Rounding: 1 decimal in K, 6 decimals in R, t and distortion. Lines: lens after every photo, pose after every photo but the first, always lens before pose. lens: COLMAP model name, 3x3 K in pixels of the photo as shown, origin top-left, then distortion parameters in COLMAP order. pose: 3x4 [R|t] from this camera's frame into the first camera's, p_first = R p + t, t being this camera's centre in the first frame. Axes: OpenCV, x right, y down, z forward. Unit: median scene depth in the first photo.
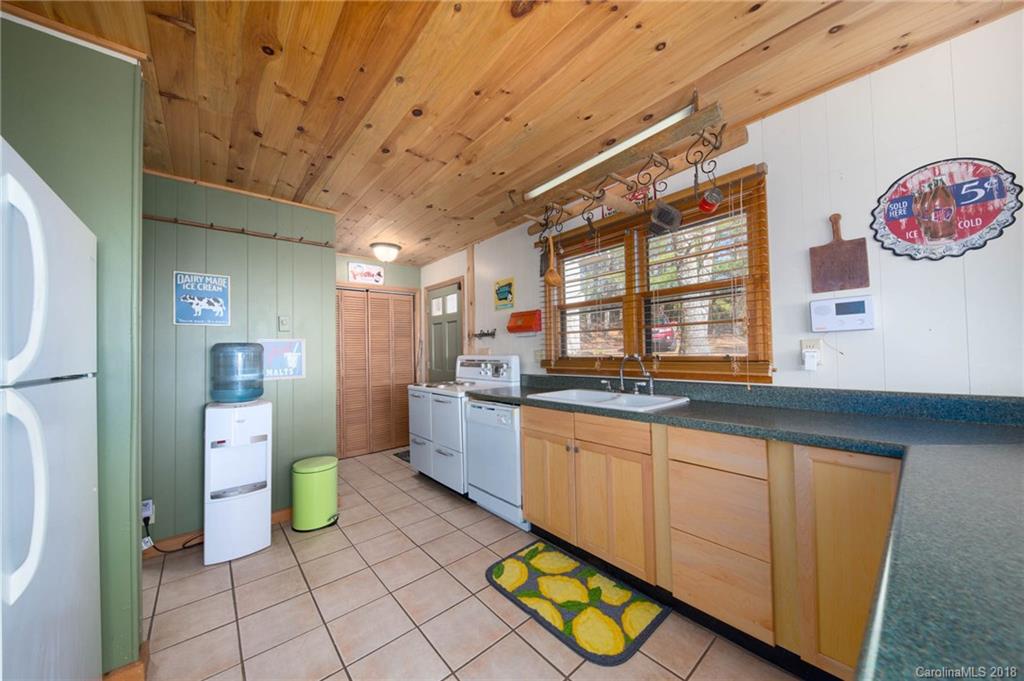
lens RADIAL K [[354.2, 0, 511.4], [0, 354.2, 340.3], [0, 0, 1]] dist [0.007816, -0.004988]
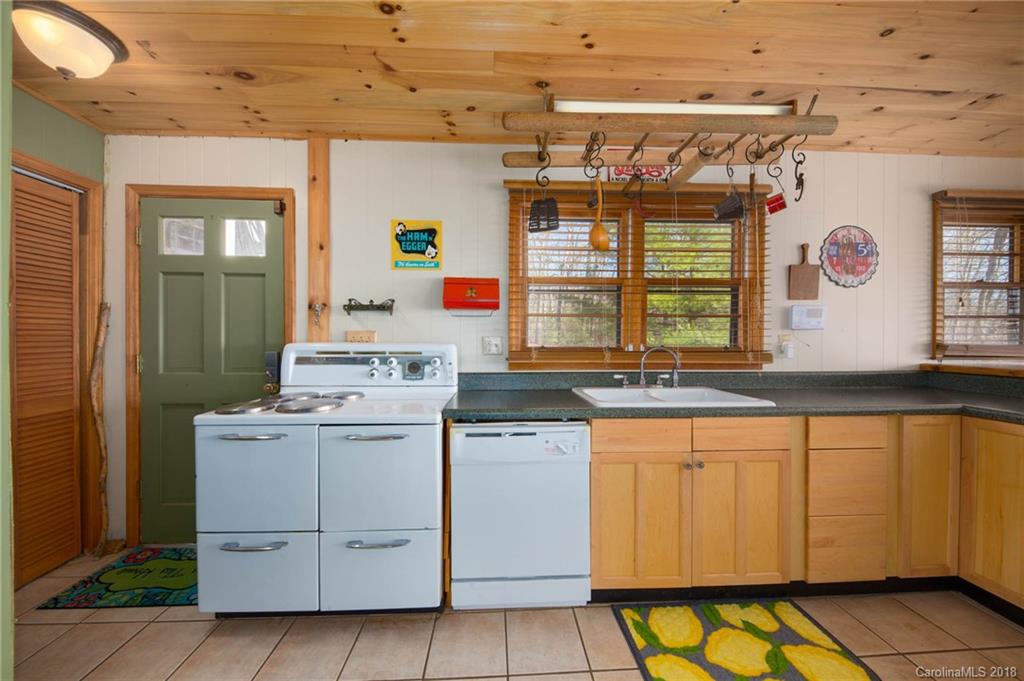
lens RADIAL K [[354.2, 0, 510.2], [0, 354.2, 341.1], [0, 0, 1]] dist [0.007816, -0.004988]
pose [[0.612801, 0.021115, 0.789955, -0.569181], [-0.040152, 0.999184, 0.004440, 0.039410], [-0.789216, -0.034438, 0.613149, 0.696057]]
